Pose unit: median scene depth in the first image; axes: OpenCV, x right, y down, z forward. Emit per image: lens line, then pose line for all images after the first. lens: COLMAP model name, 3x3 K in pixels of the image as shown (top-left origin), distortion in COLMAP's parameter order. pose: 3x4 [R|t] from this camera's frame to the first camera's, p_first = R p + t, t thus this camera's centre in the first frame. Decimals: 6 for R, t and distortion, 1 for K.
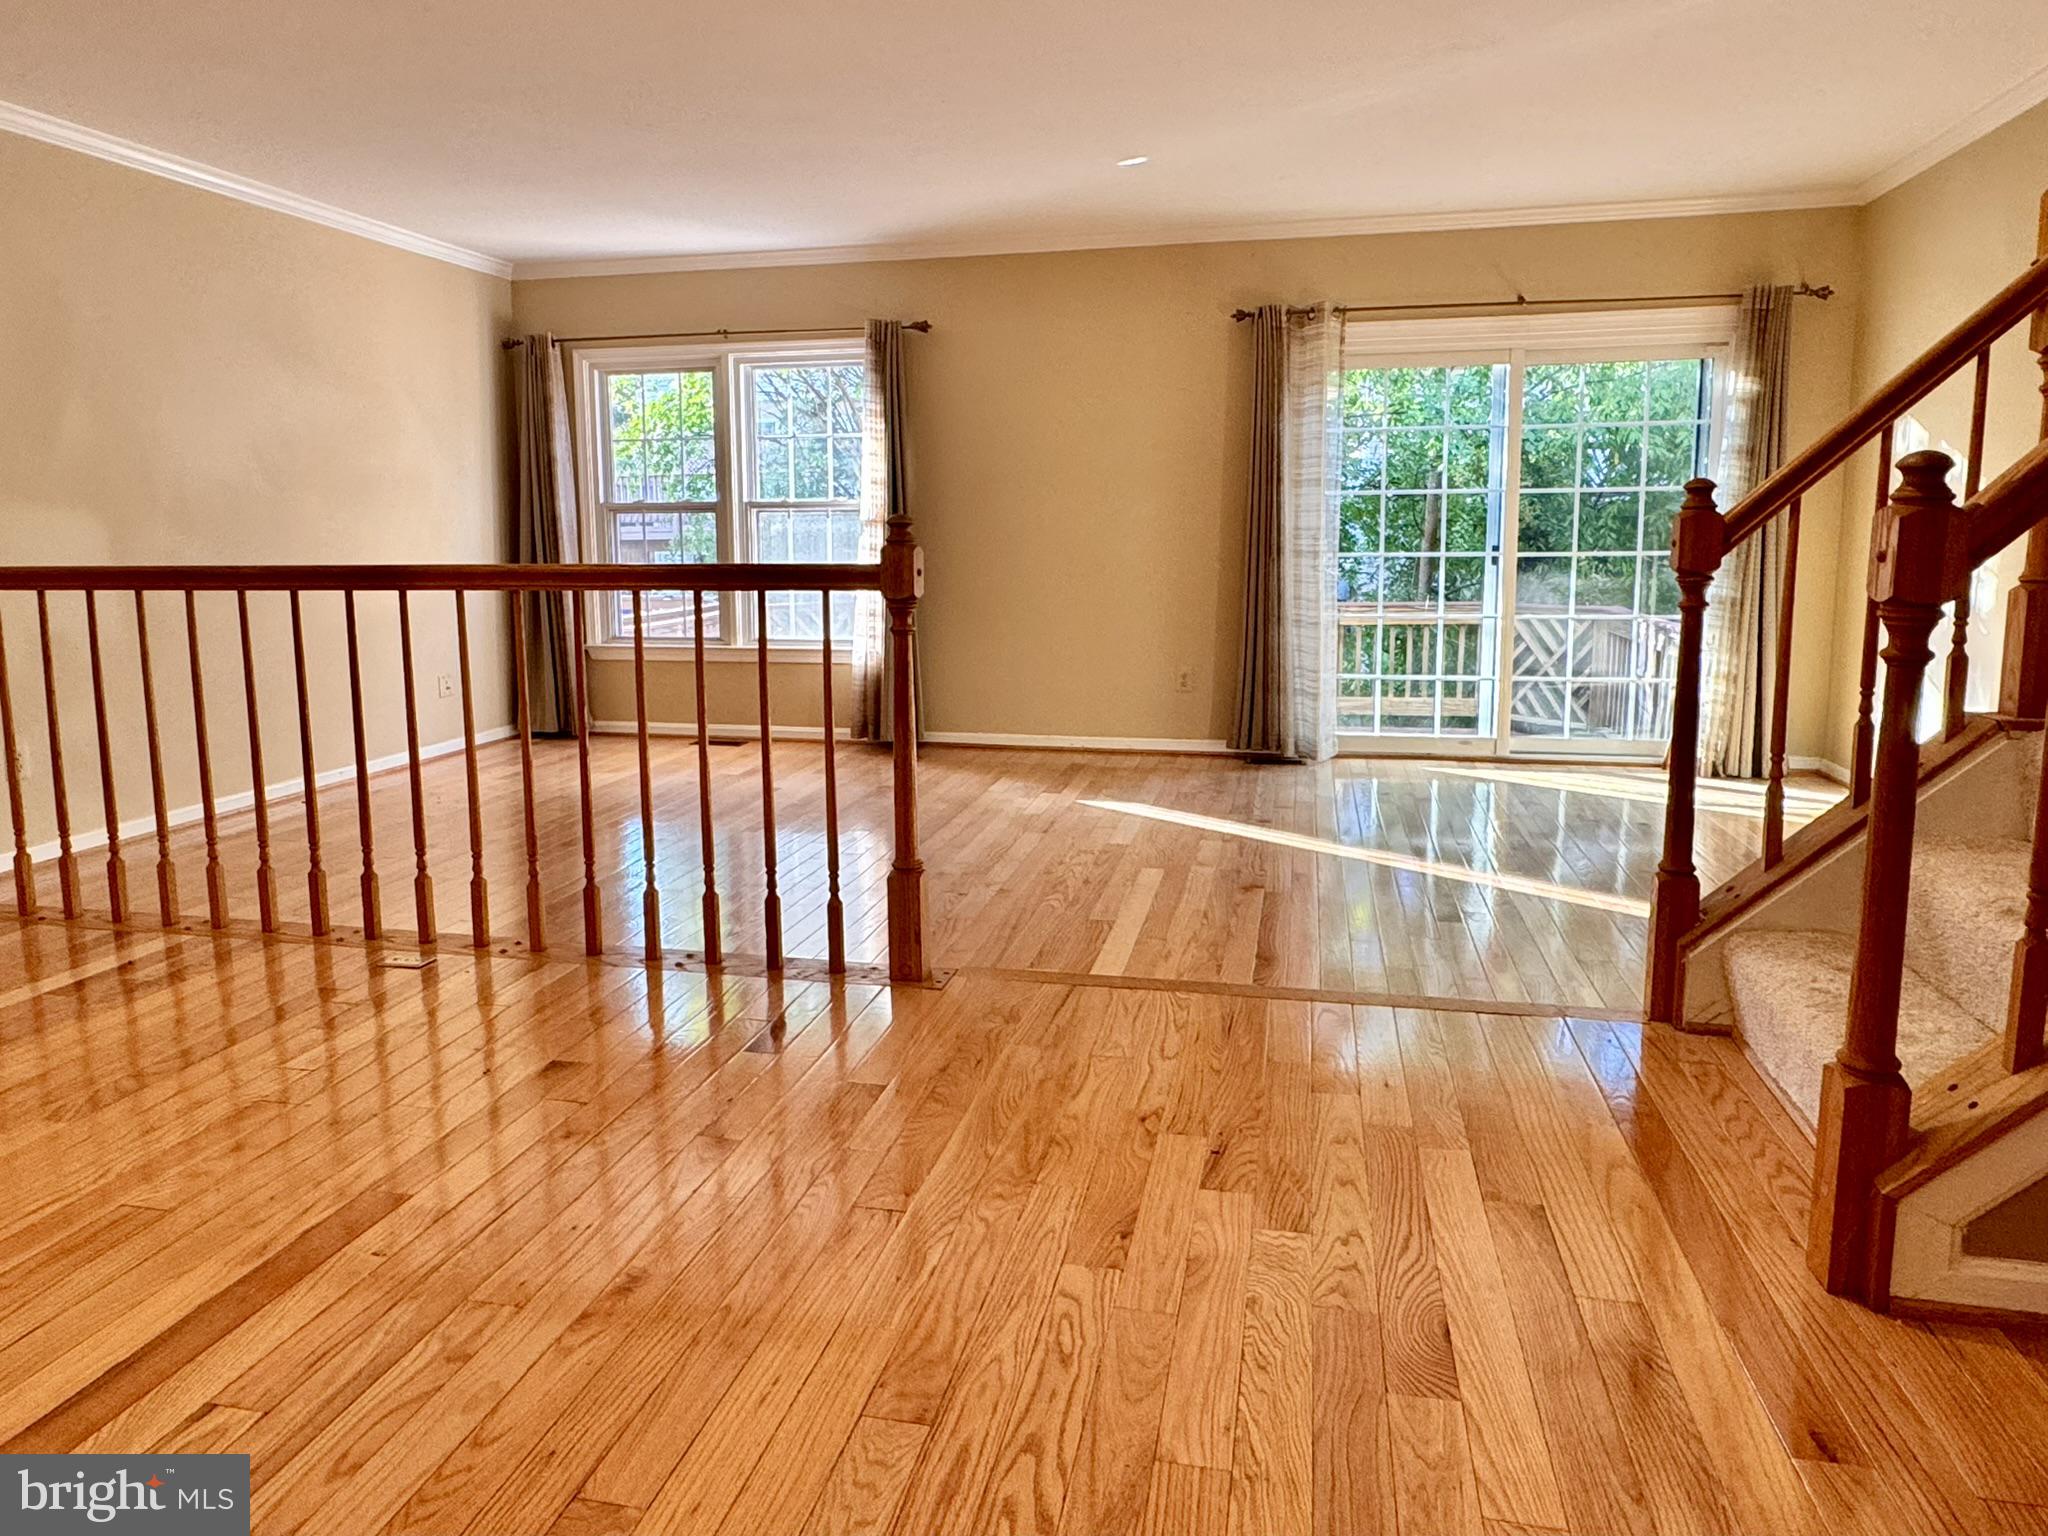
lens RADIAL K [[1381.2, 0, 992.3], [0, 1381.2, 711.7], [0, 0, 1]] dist [0.006073, -0.001123]
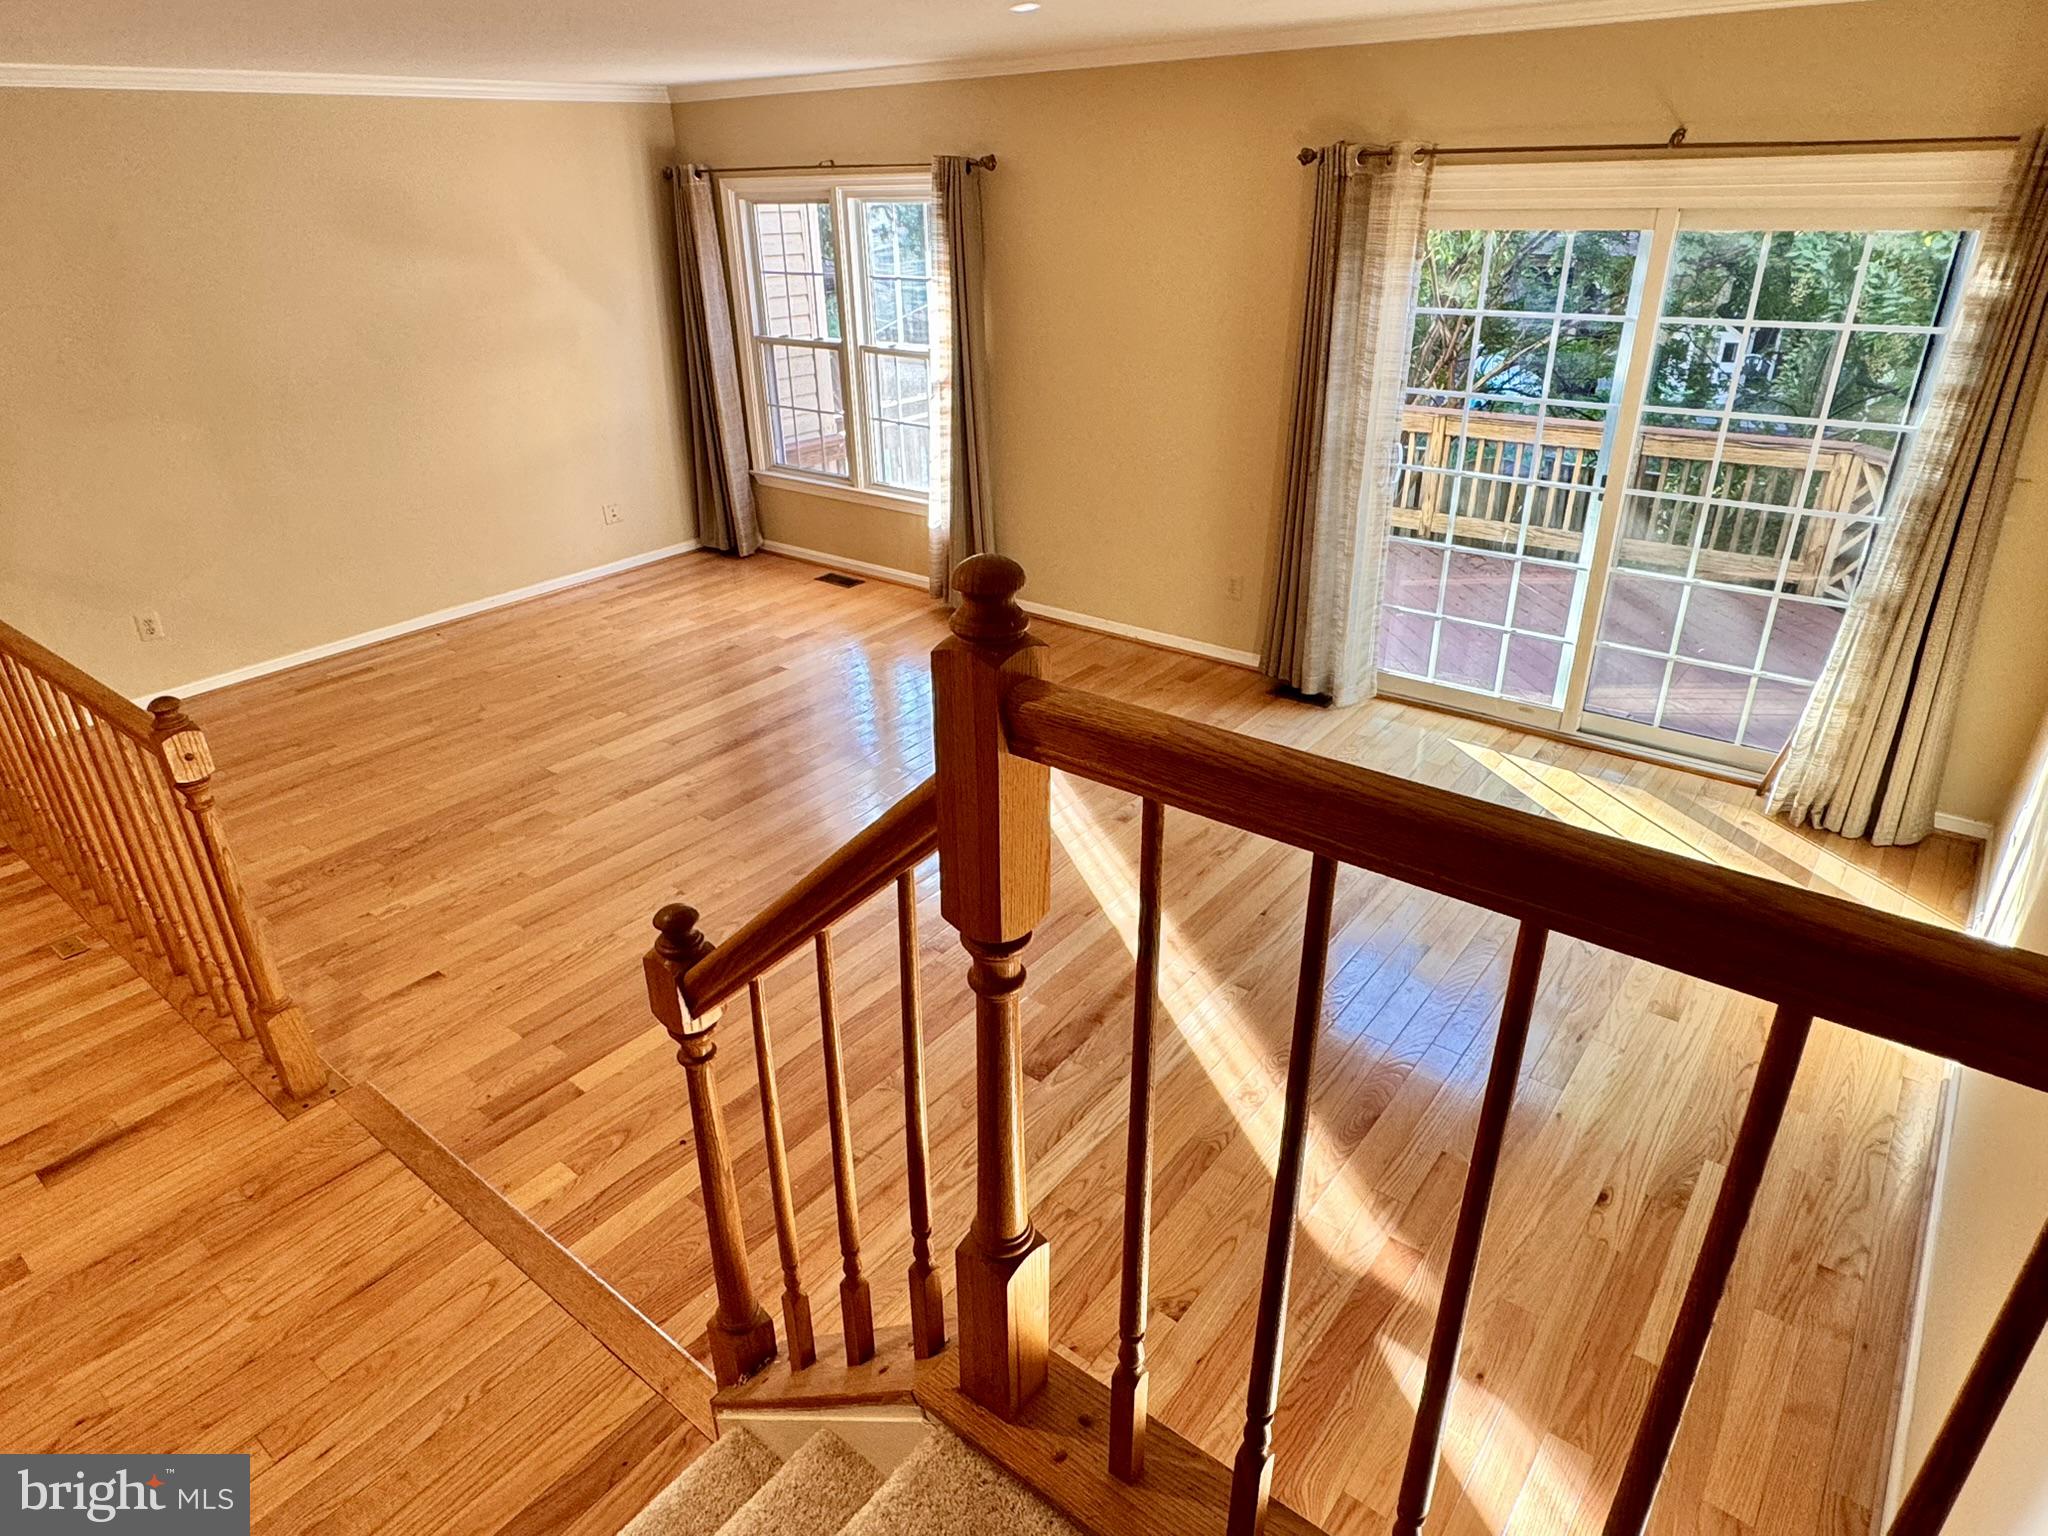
lens RADIAL K [[1206.9, 0, 1022.6], [0, 1206.9, 768.8], [0, 0, 1]] dist [-0.006758, 0.004632]
pose [[0.904151, 0.178100, -0.388318, 0.341172], [-0.041758, 0.941448, 0.334563, -0.168878], [0.425166, -0.286280, 0.858648, 0.219964]]
